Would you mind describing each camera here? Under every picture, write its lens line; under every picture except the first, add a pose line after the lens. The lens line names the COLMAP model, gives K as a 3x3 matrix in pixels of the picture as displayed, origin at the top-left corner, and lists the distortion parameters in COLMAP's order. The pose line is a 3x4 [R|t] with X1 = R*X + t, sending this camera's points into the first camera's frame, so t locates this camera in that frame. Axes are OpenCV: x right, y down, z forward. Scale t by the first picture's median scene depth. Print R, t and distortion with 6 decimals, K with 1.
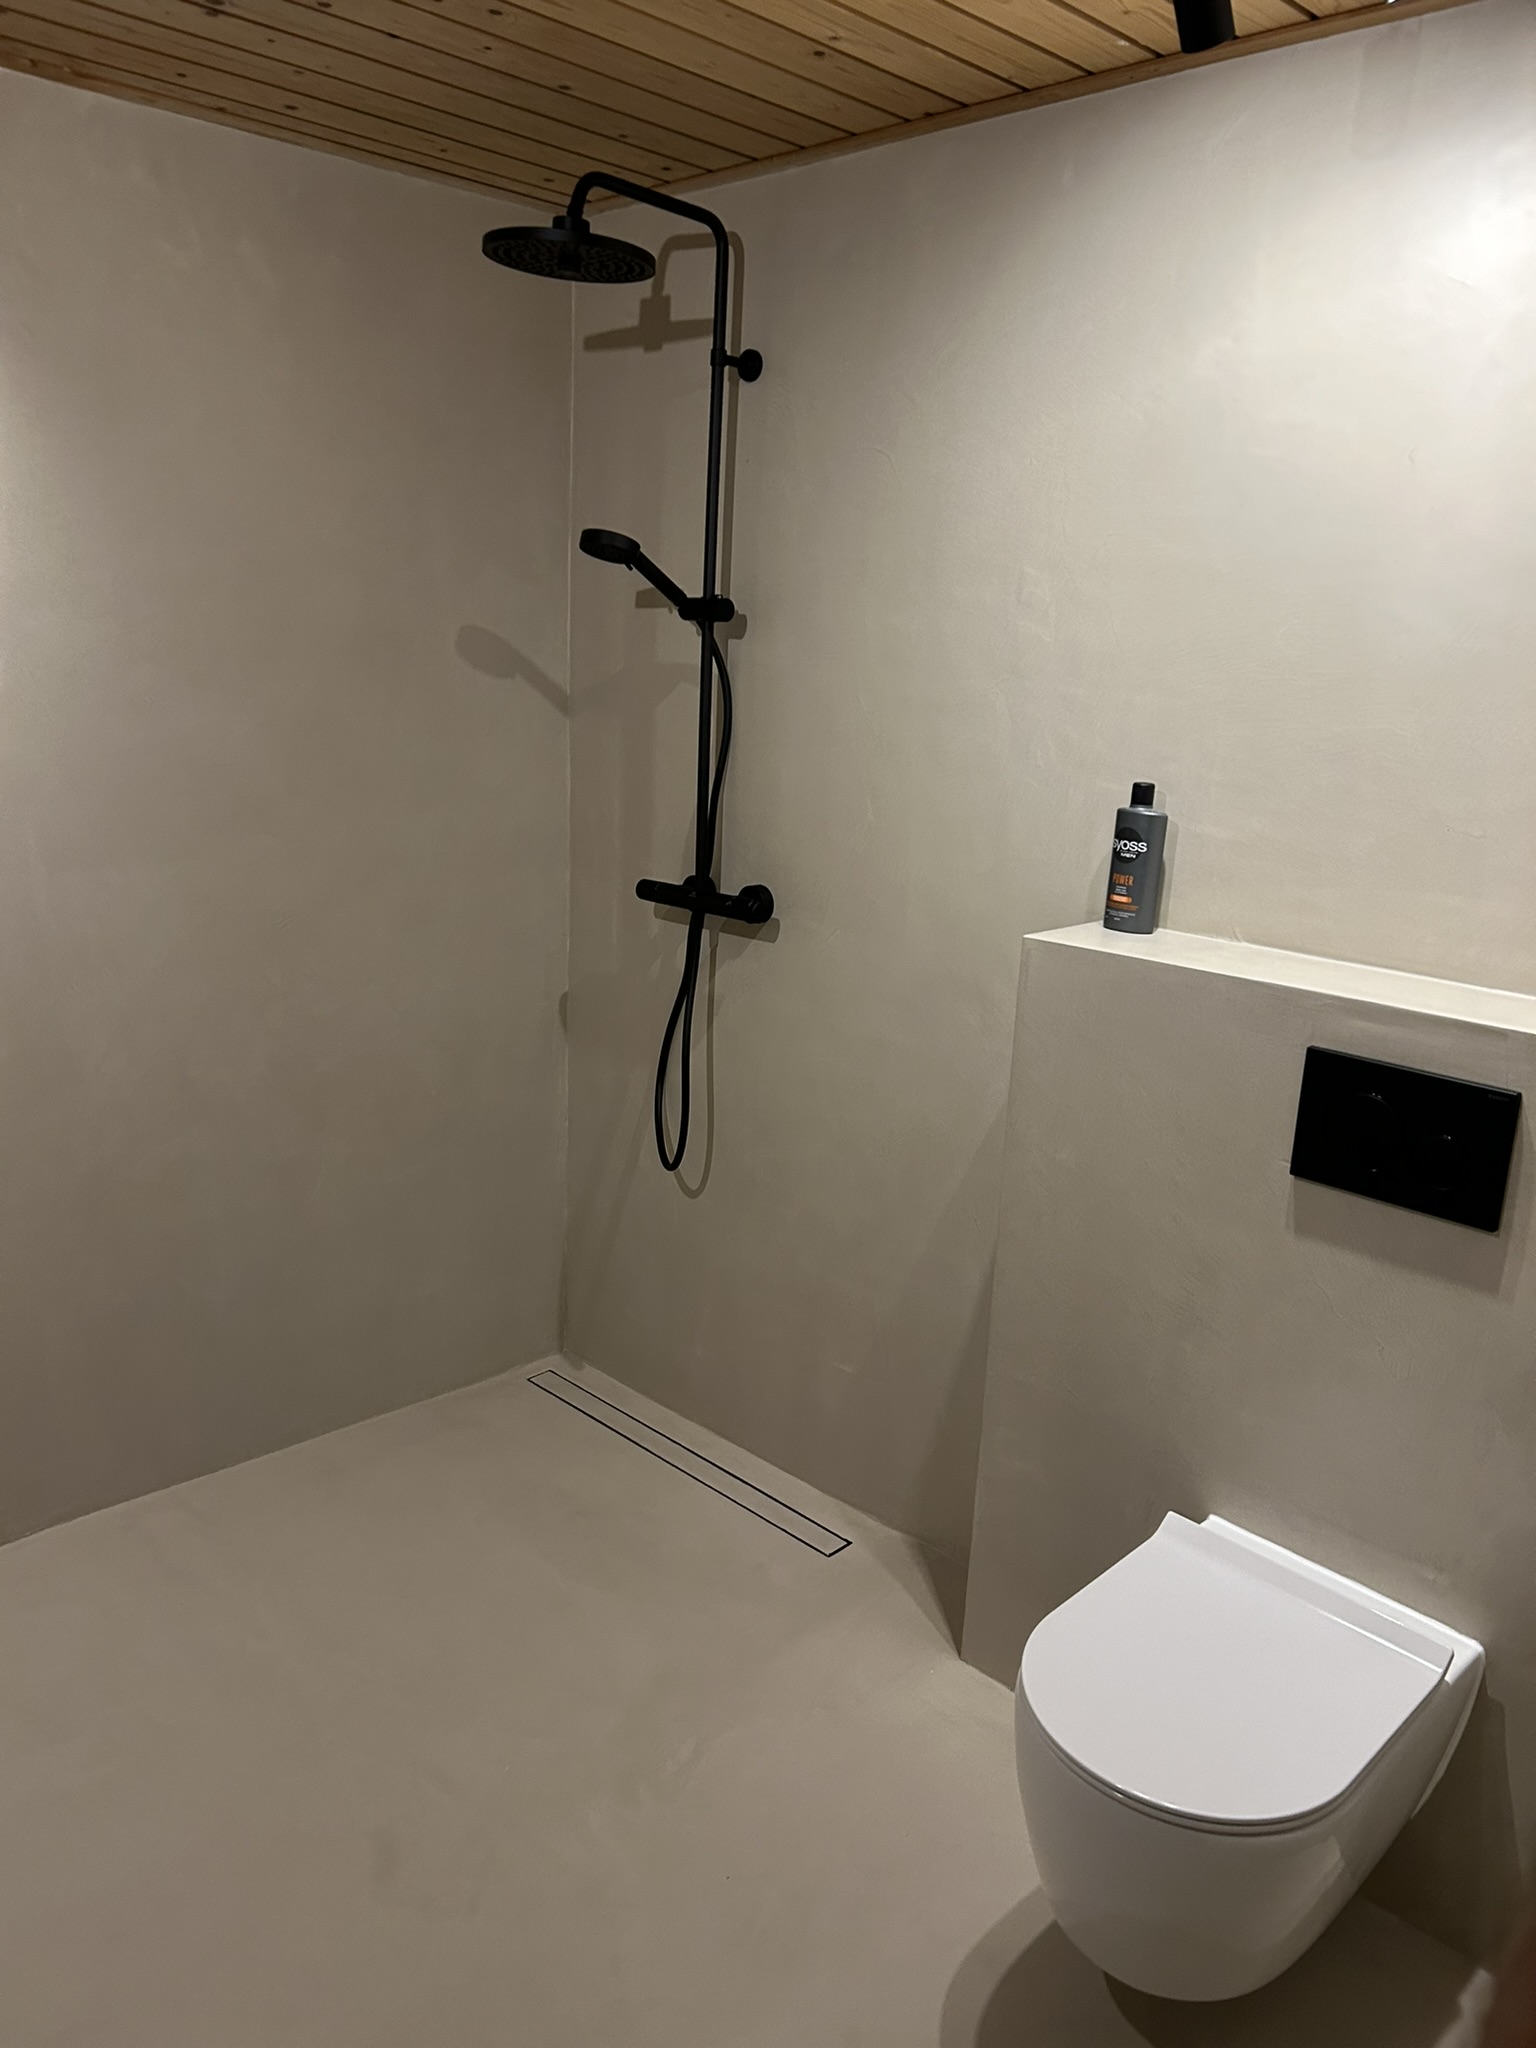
lens RADIAL K [[1556.3, 0, 776.0], [0, 1556.3, 1041.7], [0, 0, 1]] dist [0.051799, -0.049120]
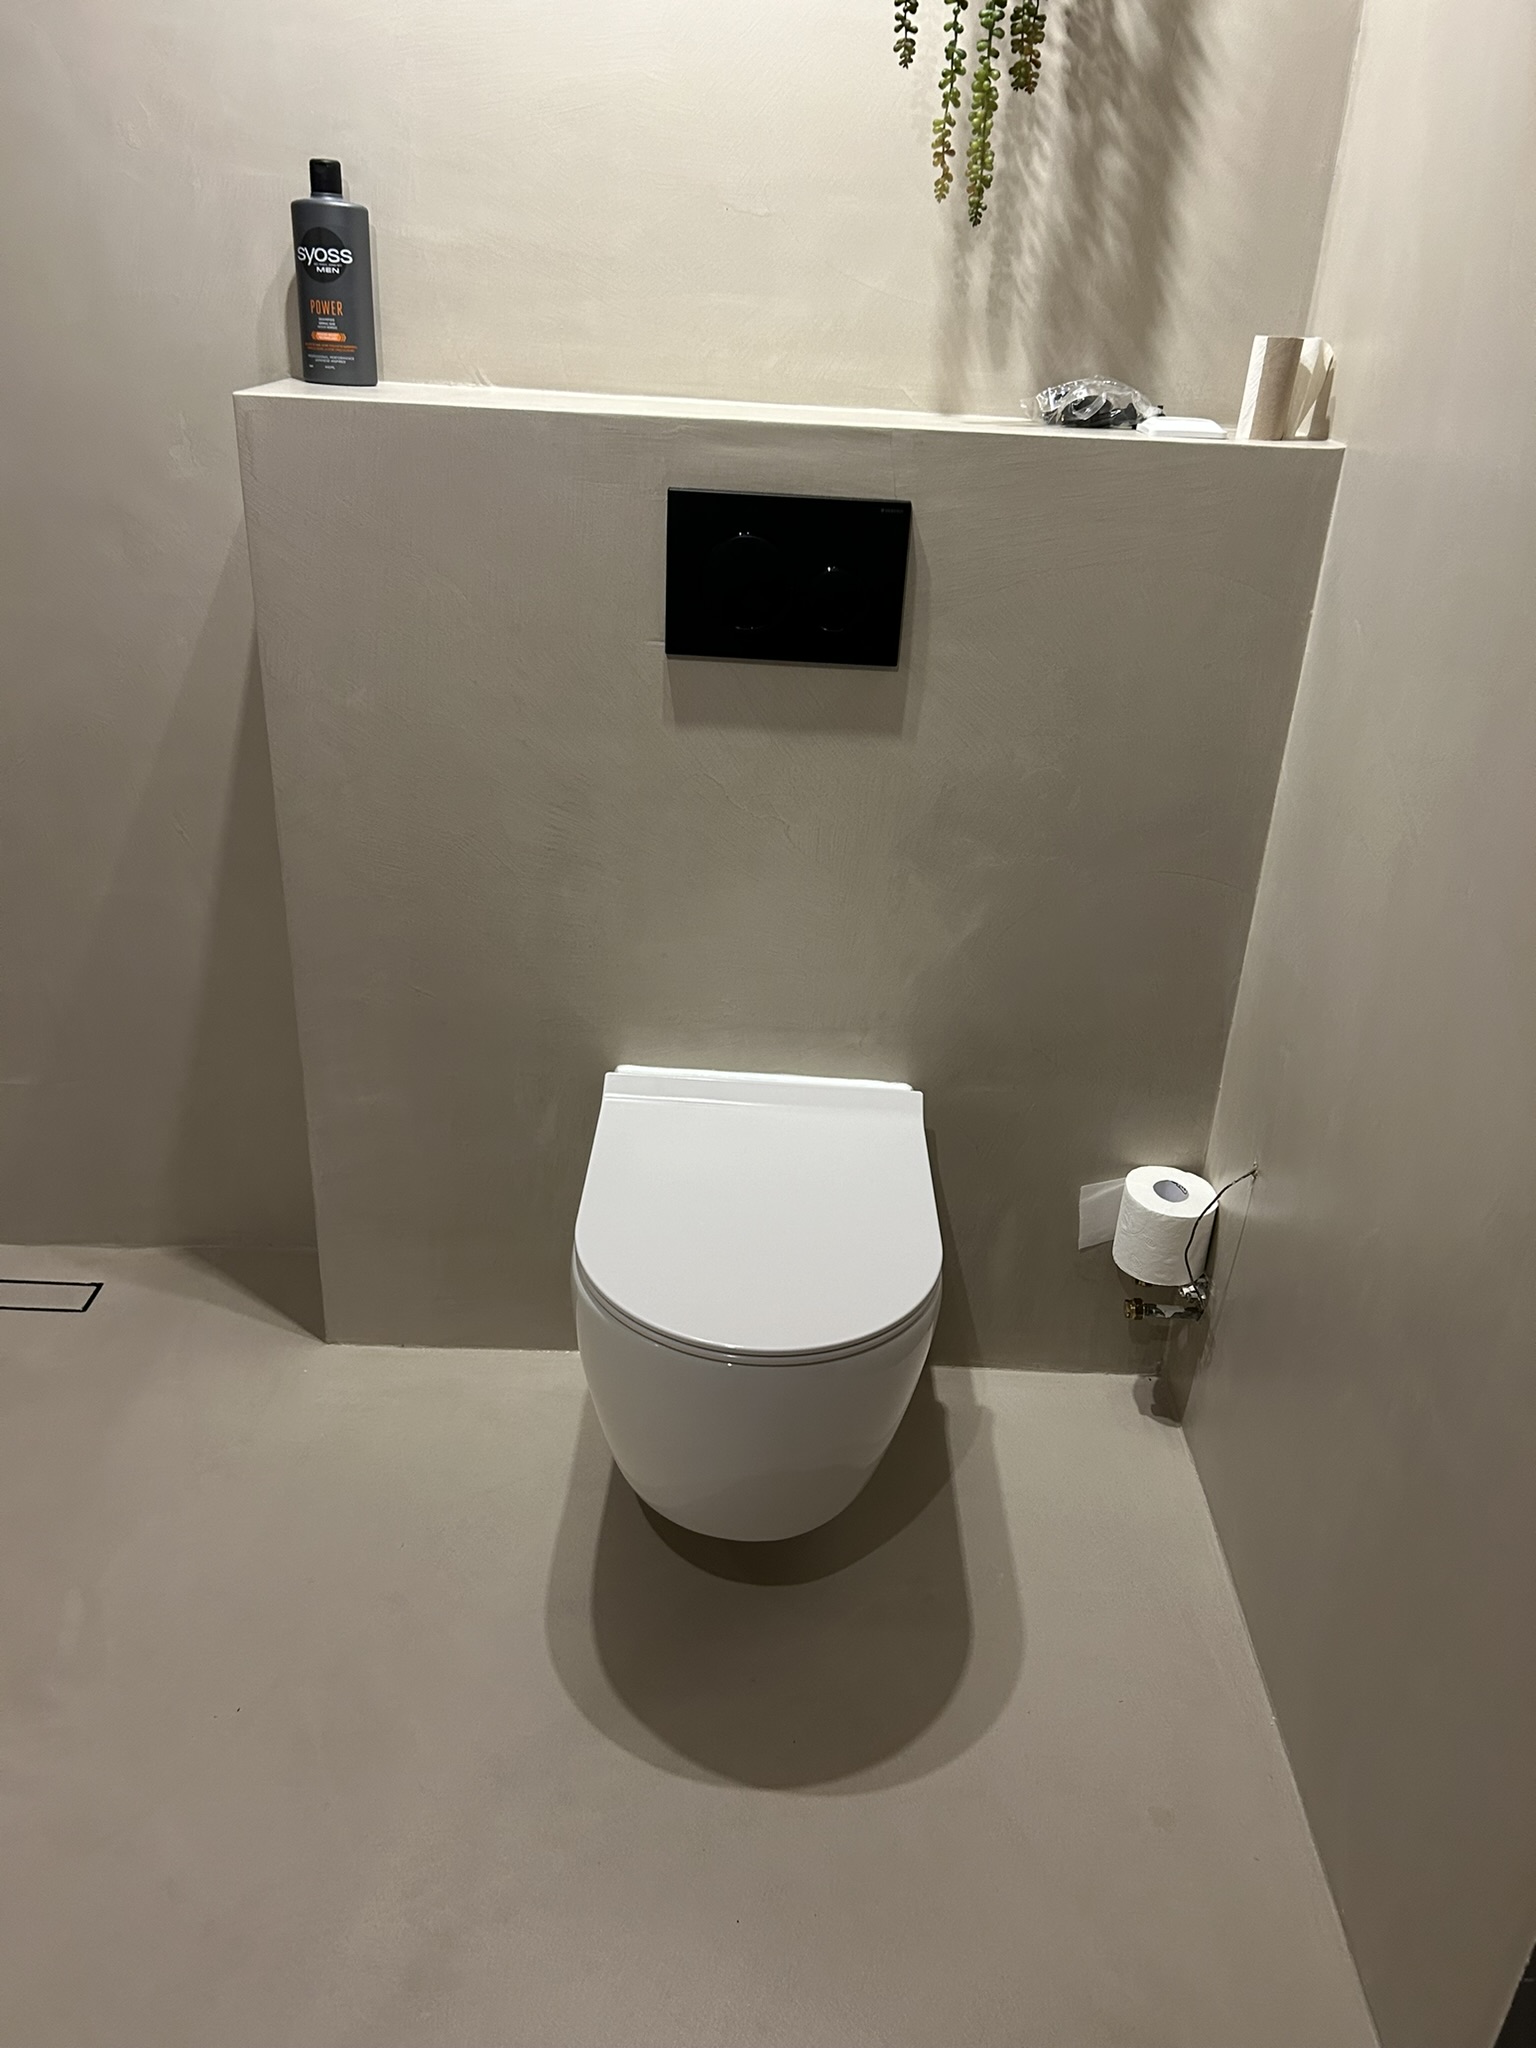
lens RADIAL K [[1556.3, 0, 781.5], [0, 1556.3, 1043.3], [0, 0, 1]] dist [0.051799, -0.049120]
pose [[0.721633, -0.317233, 0.615312, -0.181270], [0.159138, 0.941039, 0.298531, 0.033823], [-0.673737, -0.117510, 0.729568, 0.260392]]
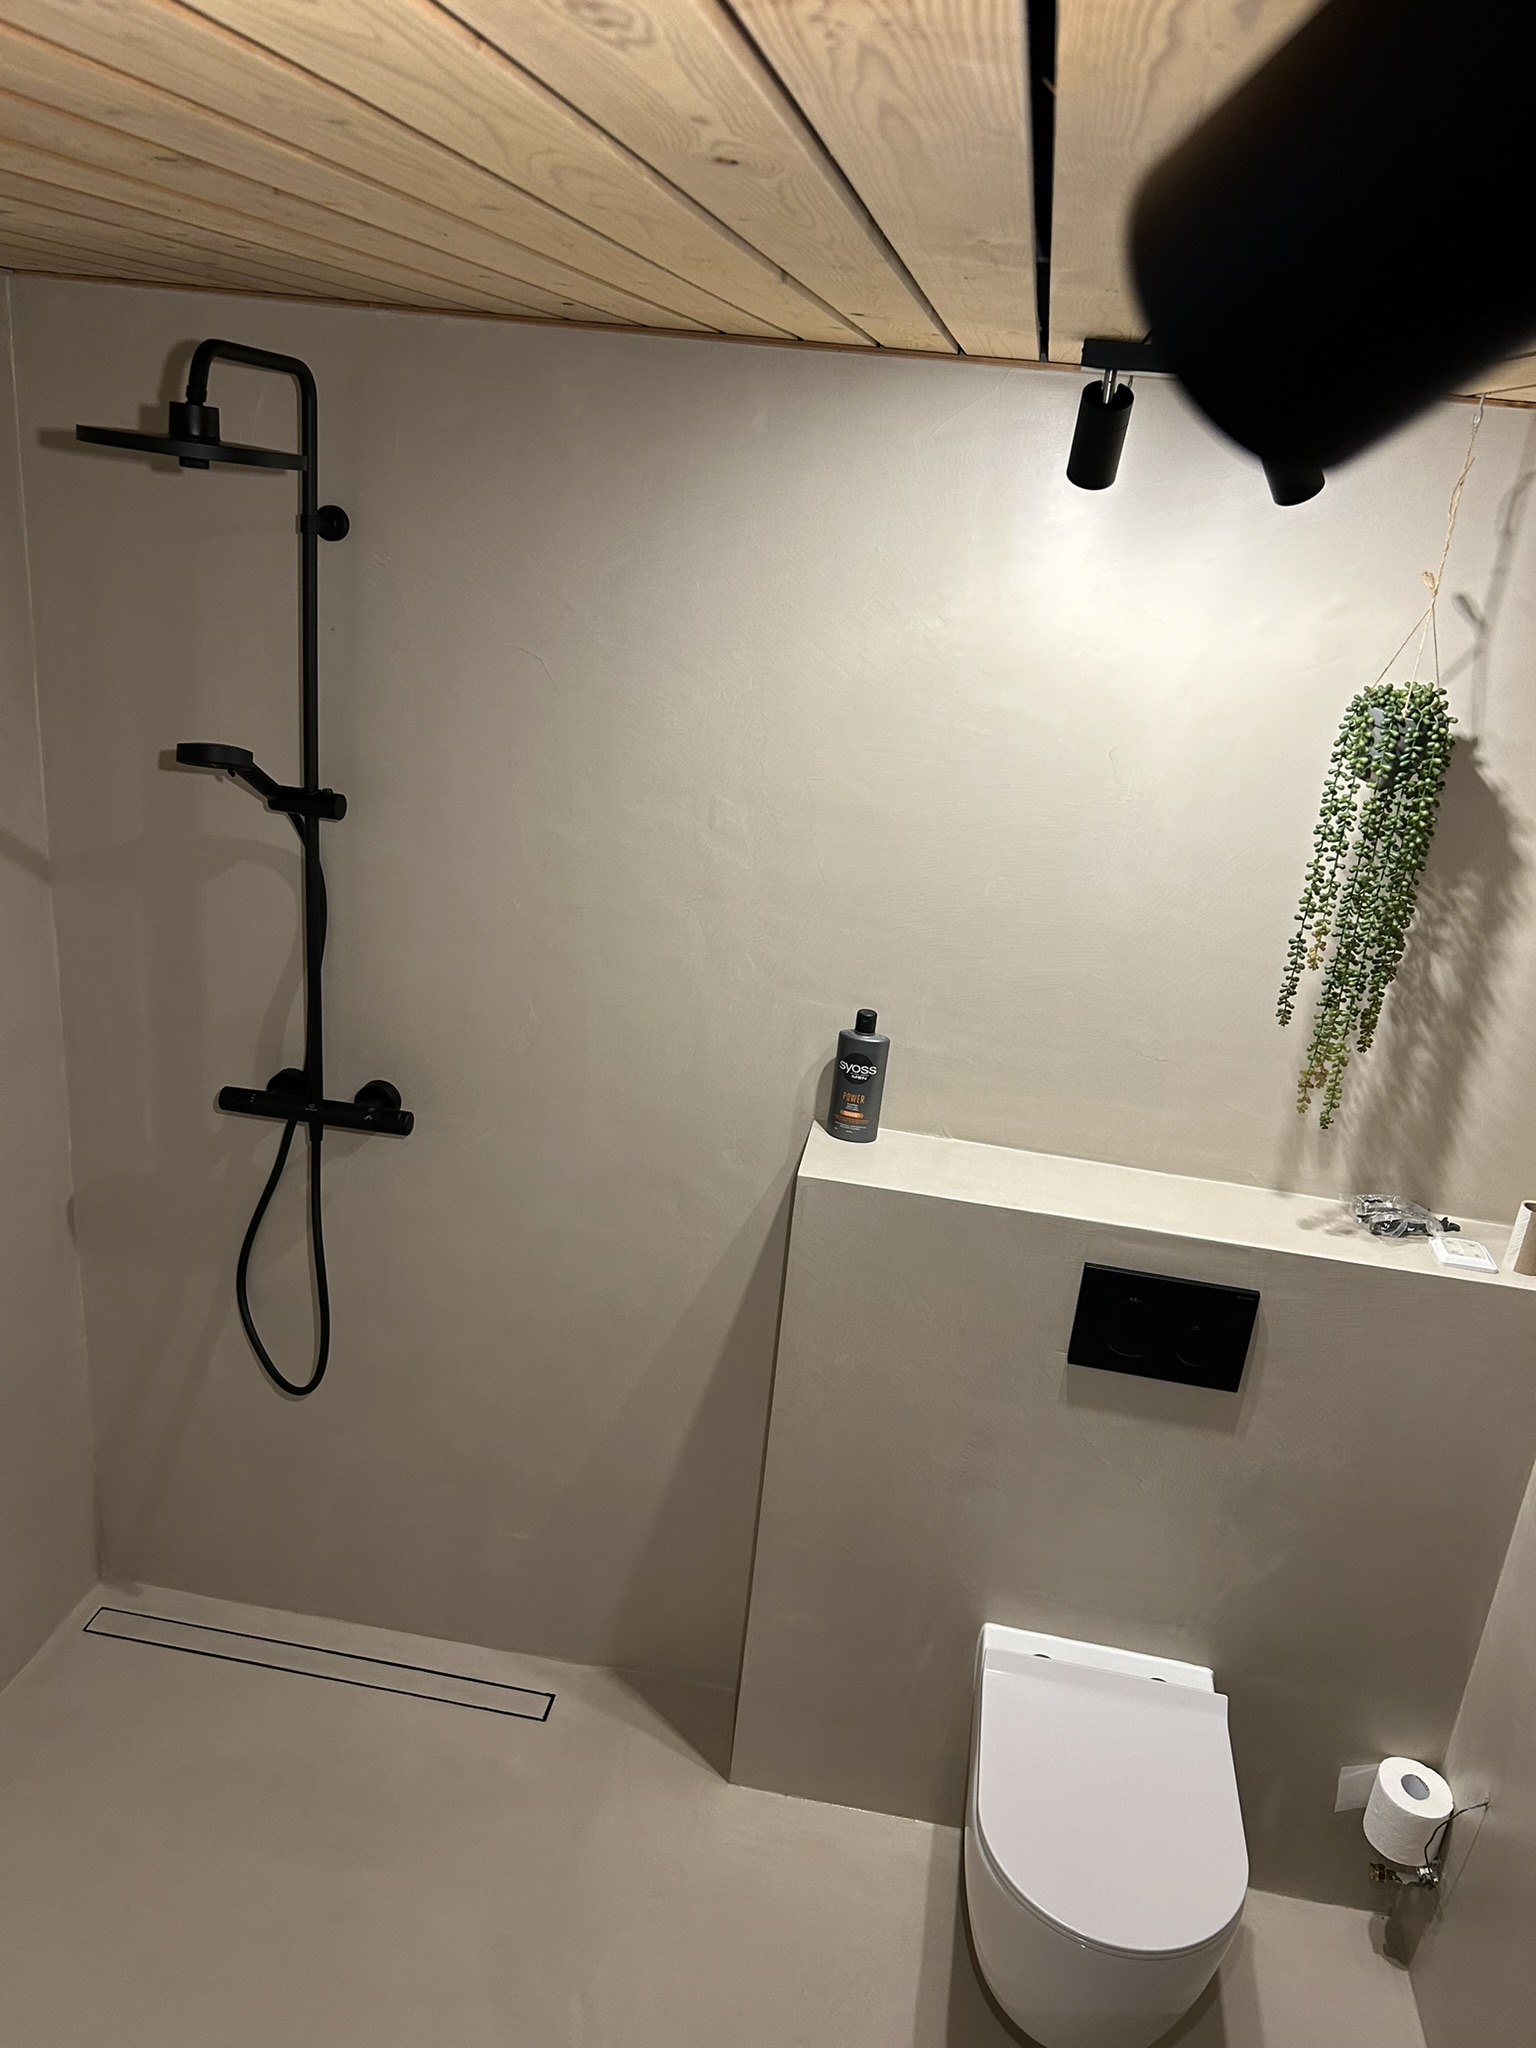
lens RADIAL K [[1556.3, 0, 773.6], [0, 1556.3, 1038.7], [0, 0, 1]] dist [0.051799, -0.049120]
pose [[0.814919, -0.175106, 0.552489, -0.394299], [0.089002, 0.979769, 0.179252, -0.328069], [-0.572700, -0.096903, 0.814018, 0.150265]]
